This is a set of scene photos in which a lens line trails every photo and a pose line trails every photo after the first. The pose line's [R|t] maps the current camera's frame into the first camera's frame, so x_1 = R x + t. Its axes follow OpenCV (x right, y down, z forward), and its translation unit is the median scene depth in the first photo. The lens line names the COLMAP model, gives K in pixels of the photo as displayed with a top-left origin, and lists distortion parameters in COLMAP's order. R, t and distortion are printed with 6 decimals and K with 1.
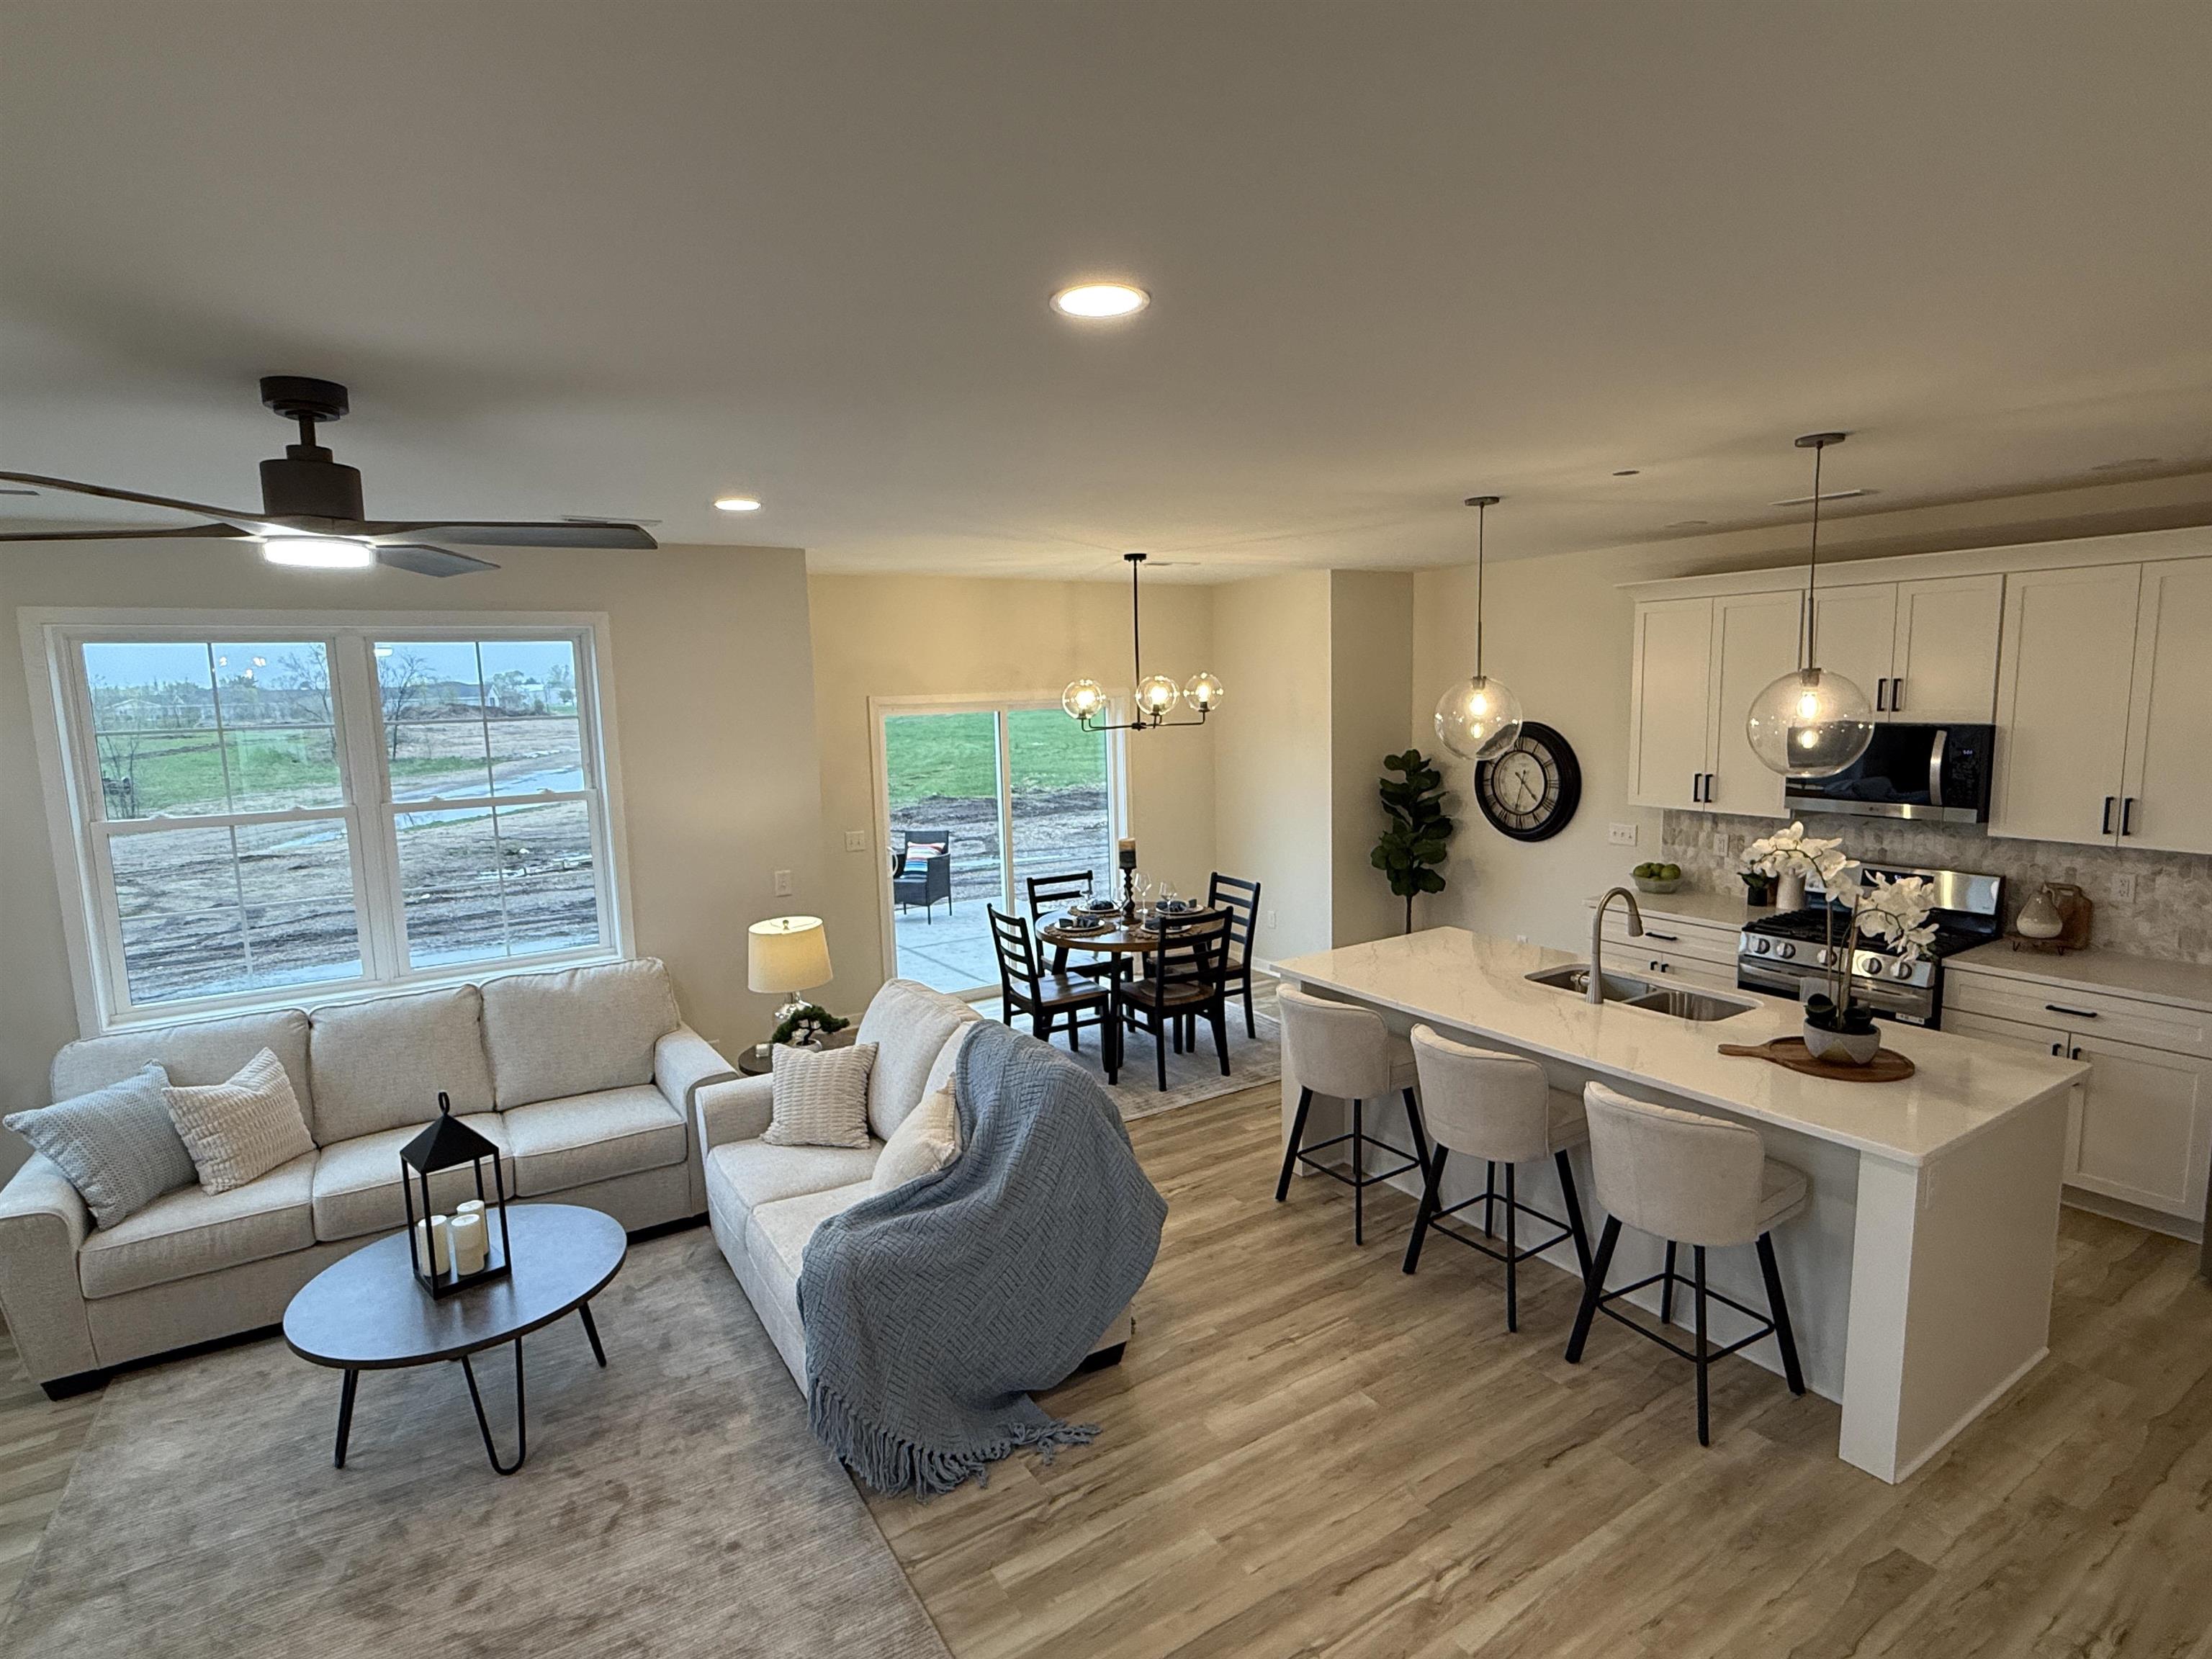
lens RADIAL K [[1127.3, 0, 1104.6], [0, 1127.3, 827.9], [0, 0, 1]] dist [-0.002512, 0.001387]
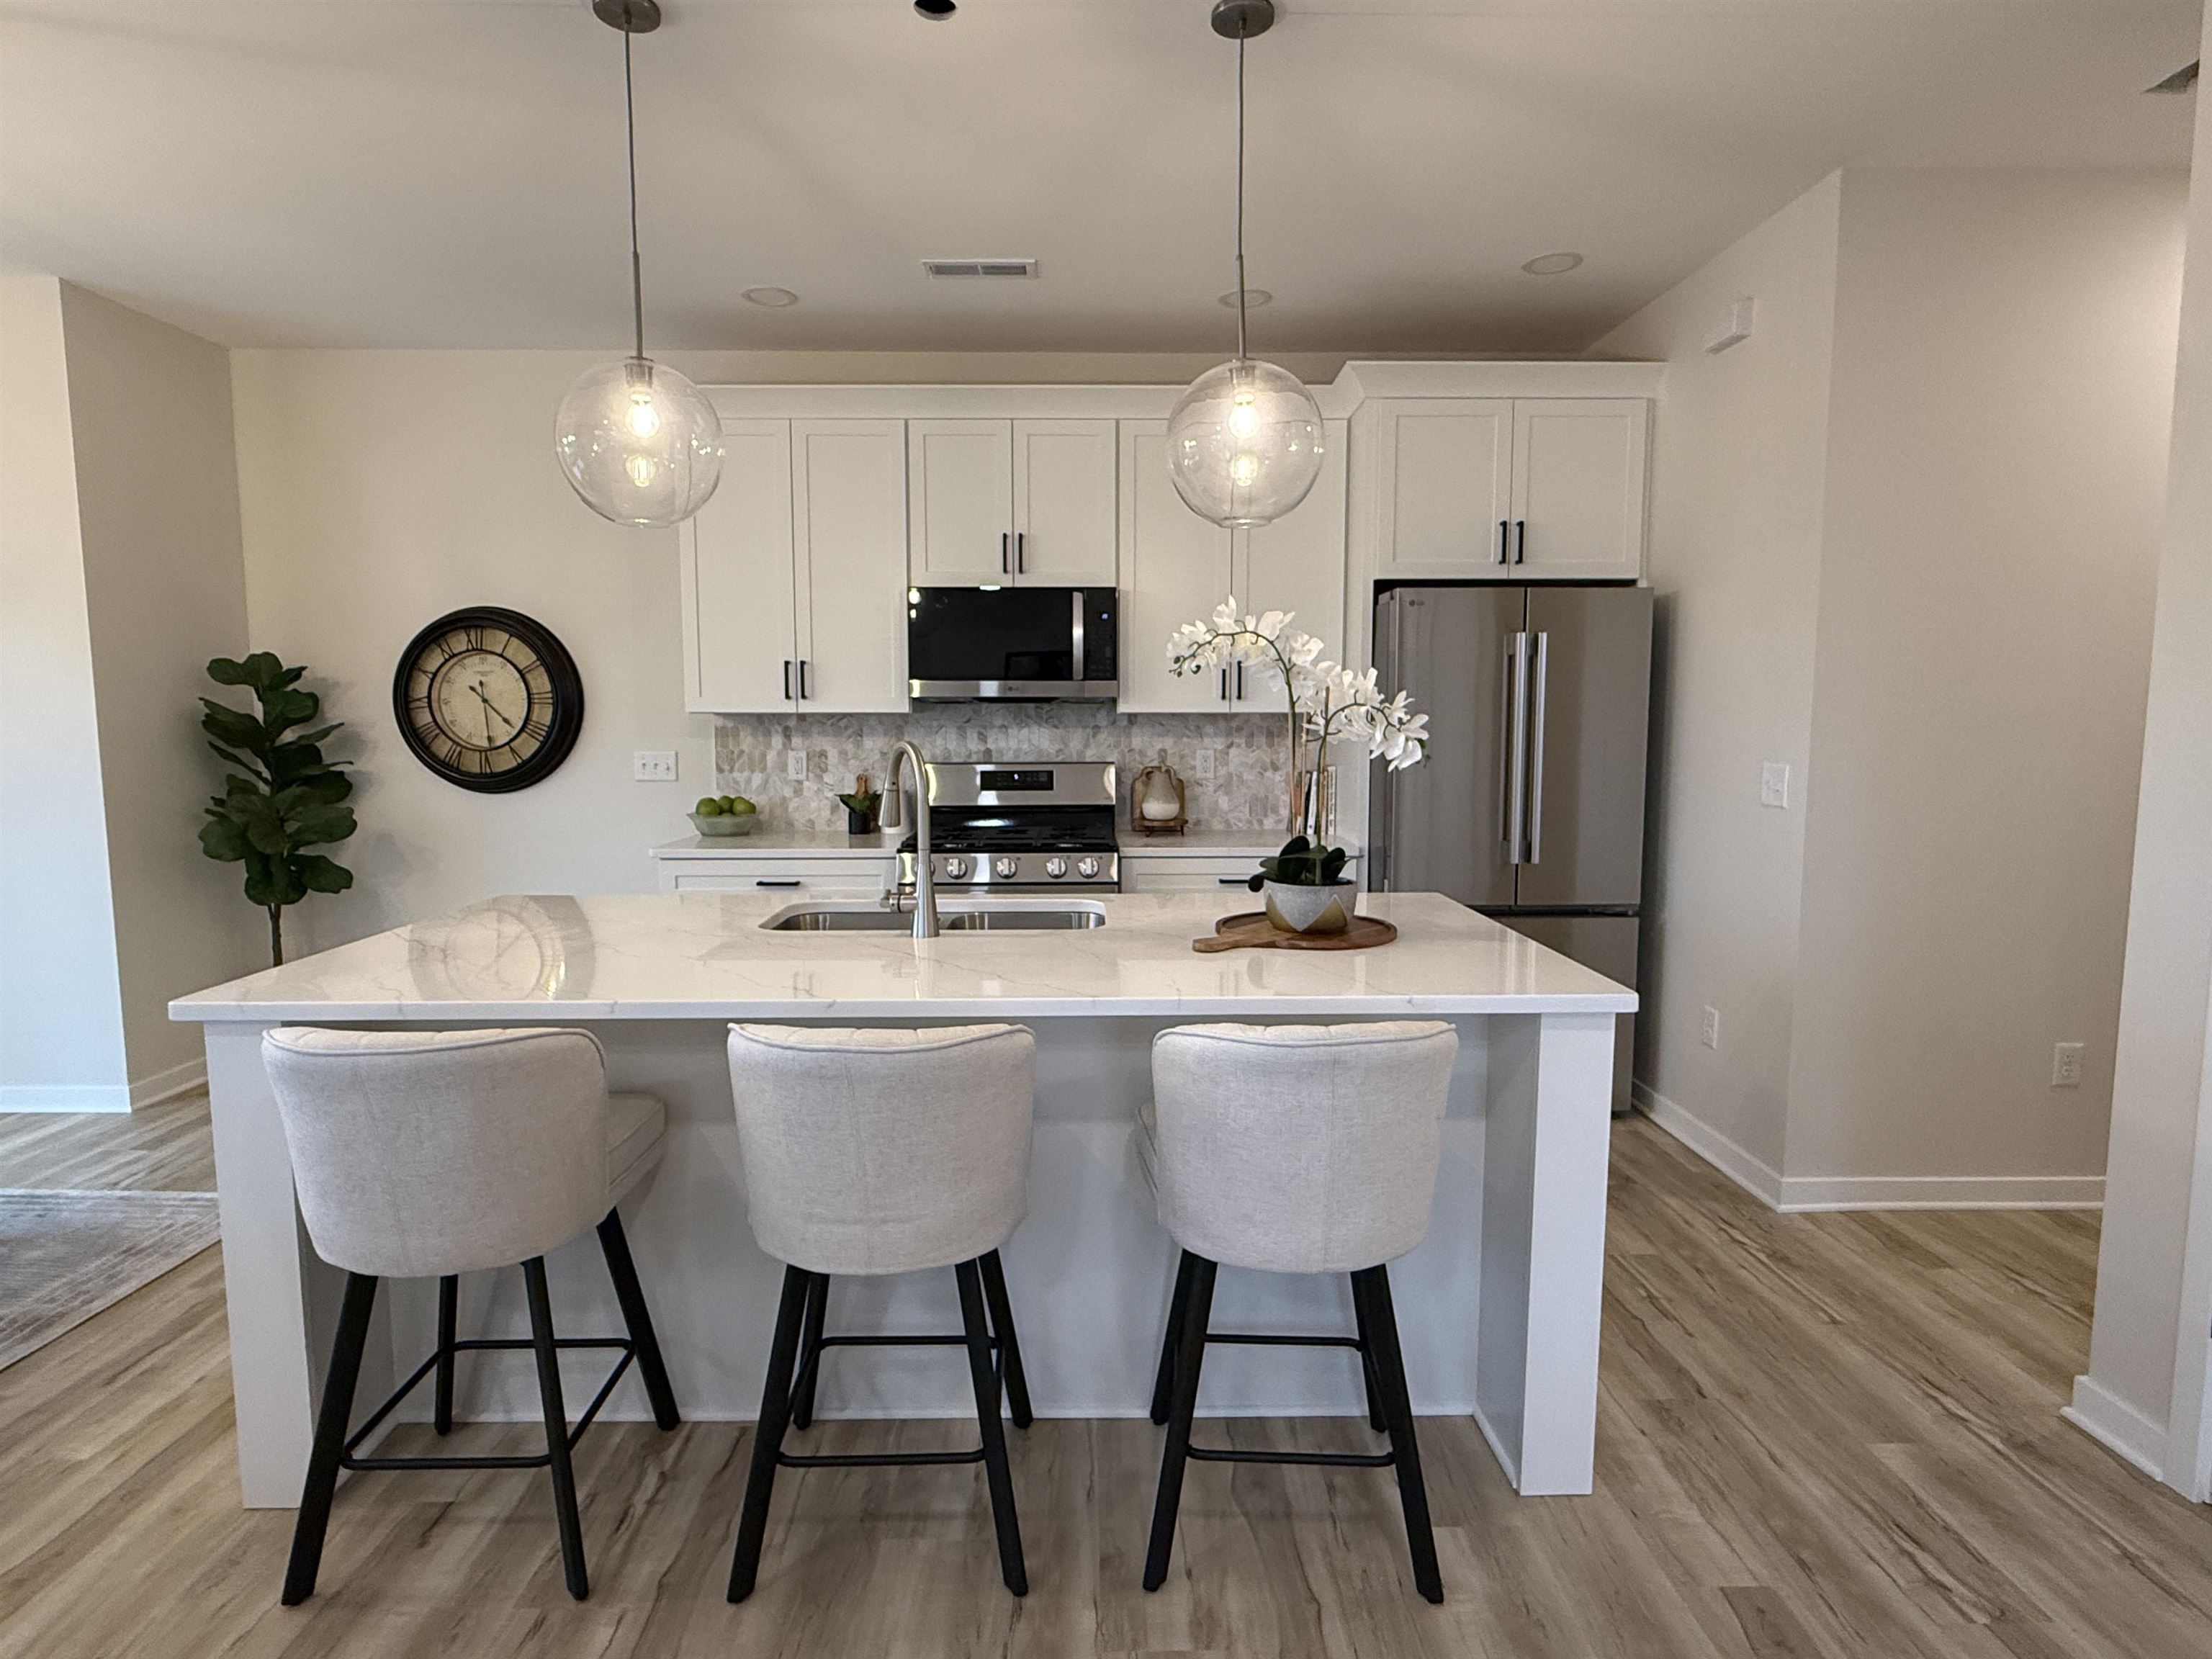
lens RADIAL K [[1163.6, 0, 1096.1], [0, 1163.6, 825.6], [0, 0, 1]] dist [0.001023, -0.001216]
pose [[0.521960, -0.054304, 0.851239, -0.026447], [0.096858, 0.995290, 0.004102, 0.101170], [-0.847453, 0.080308, 0.524761, 0.590153]]
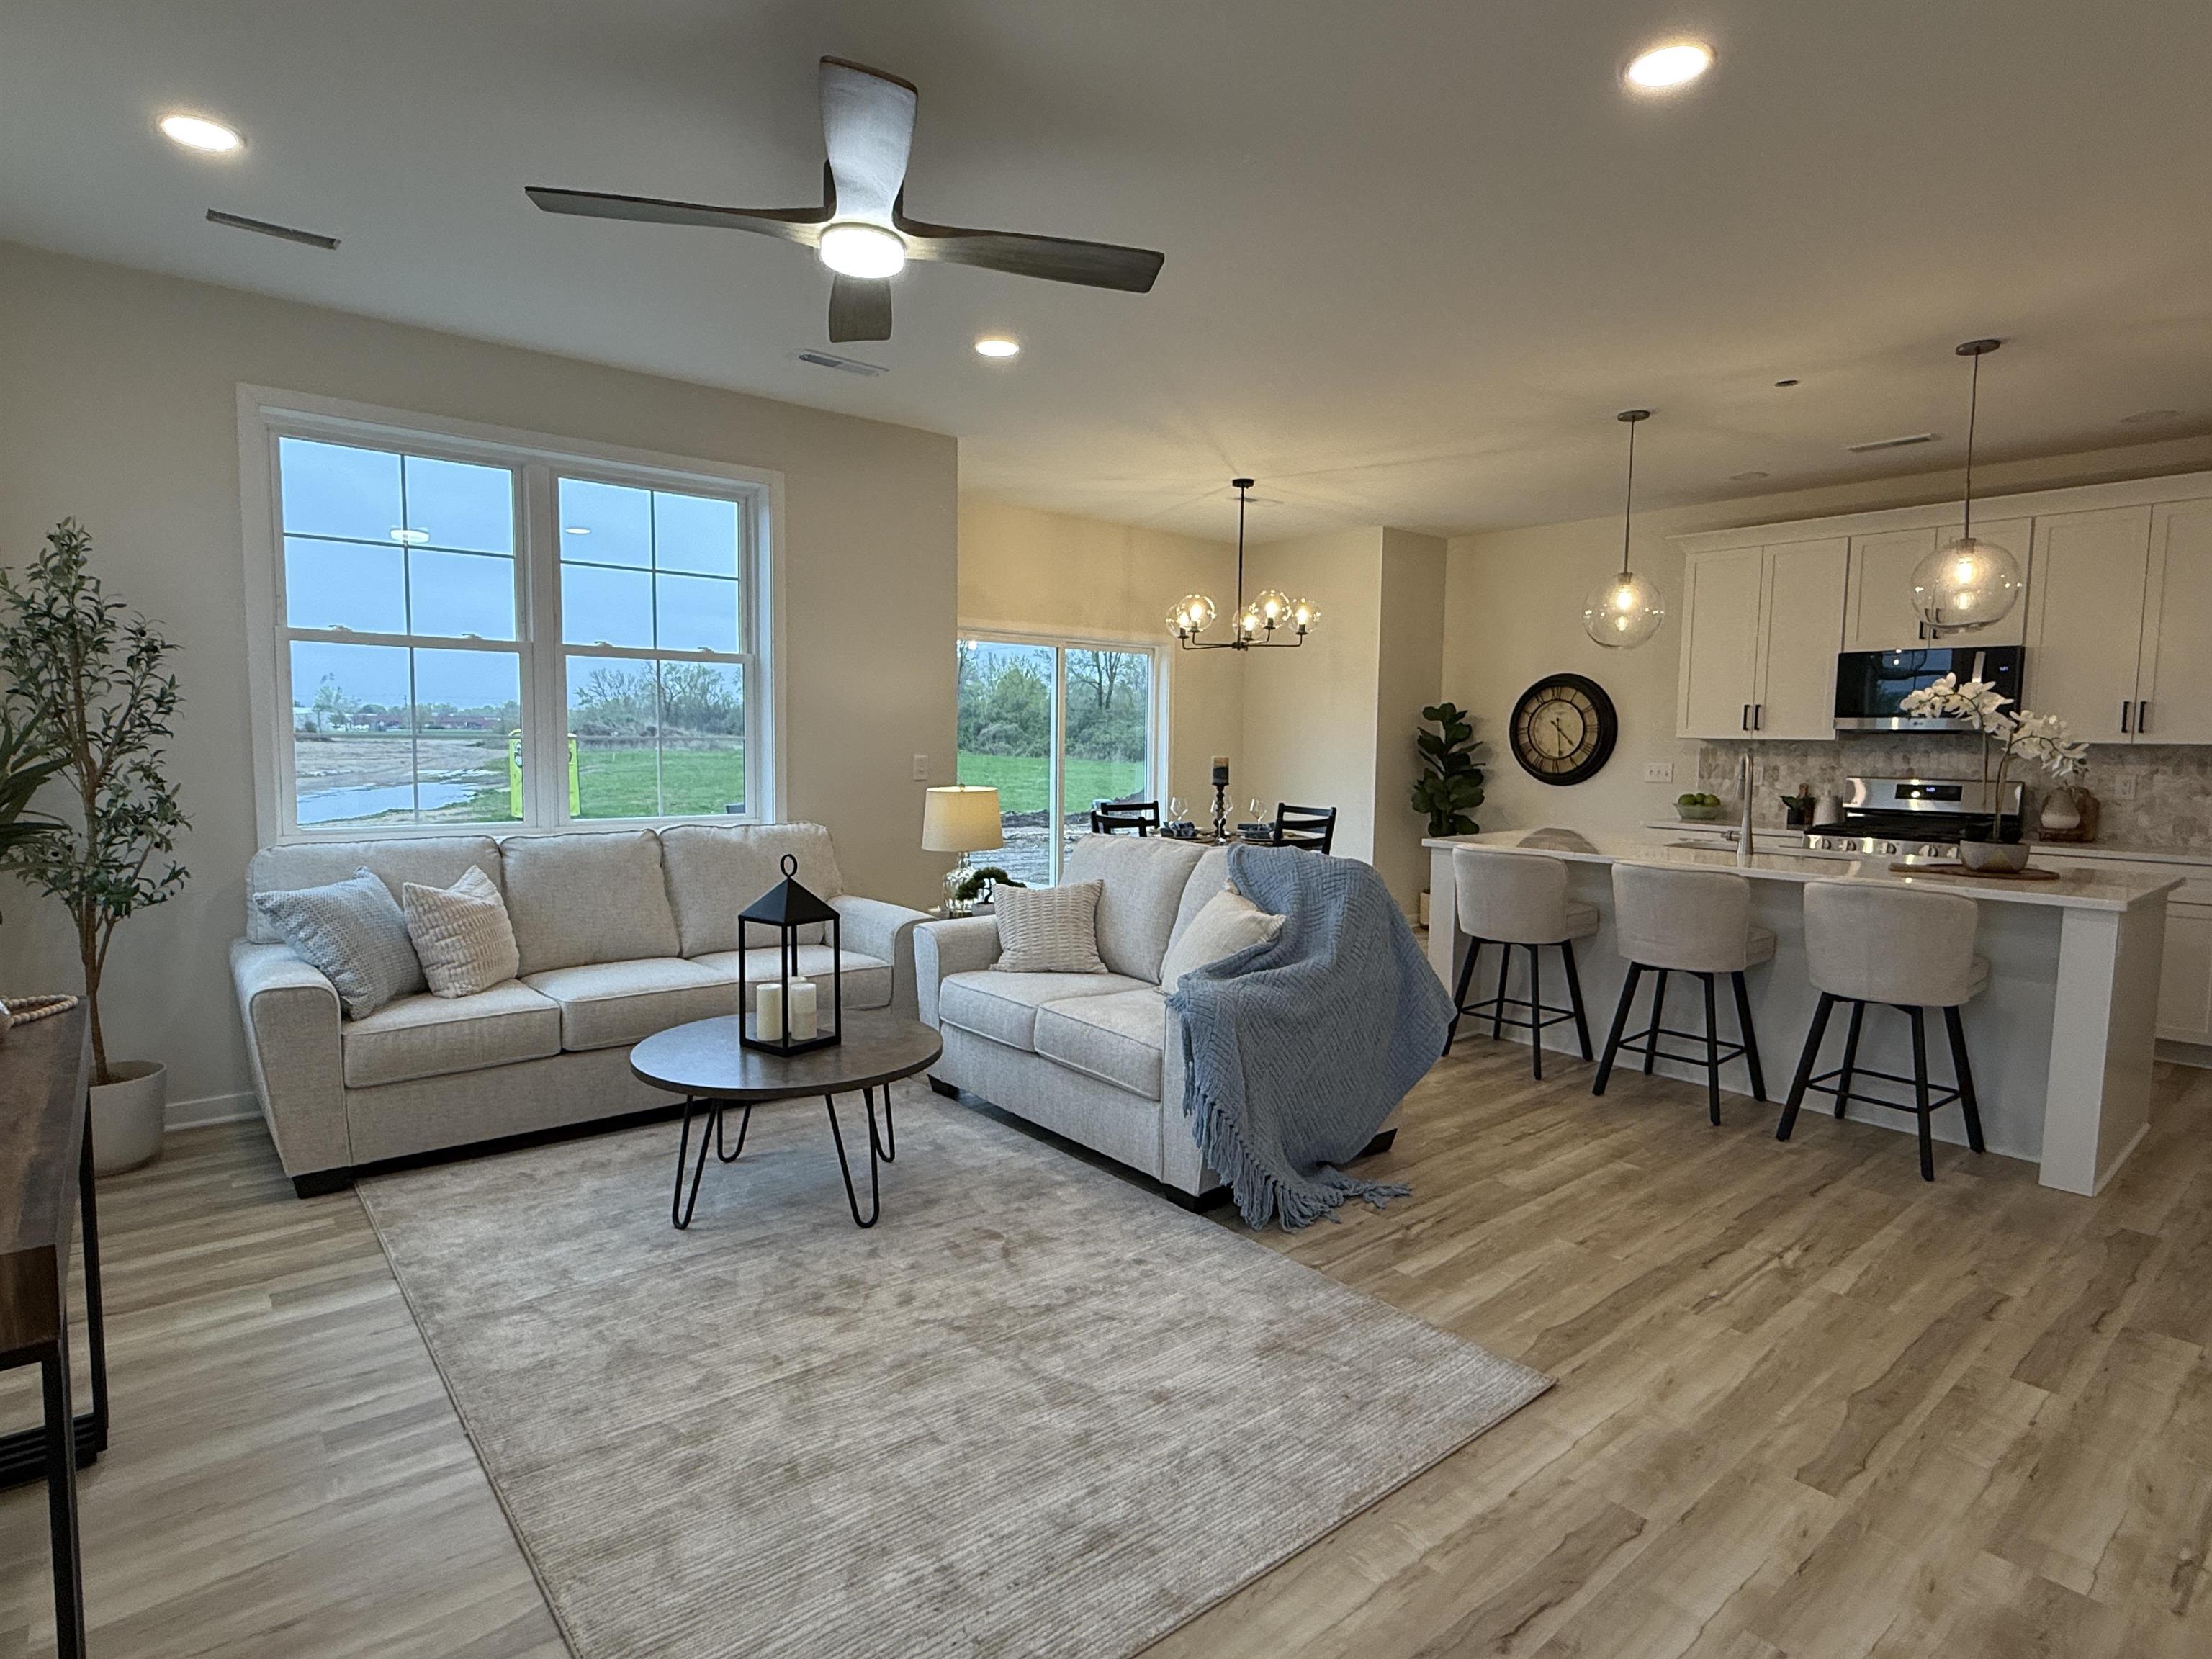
lens RADIAL K [[1163.6, 0, 1105.4], [0, 1163.6, 828.3], [0, 0, 1]] dist [0.001023, -0.001216]
pose [[0.989034, 0.029499, 0.144711, -0.351101], [-0.022252, 0.998428, -0.051447, 0.196994], [-0.146001, 0.047663, 0.988136, -0.048119]]
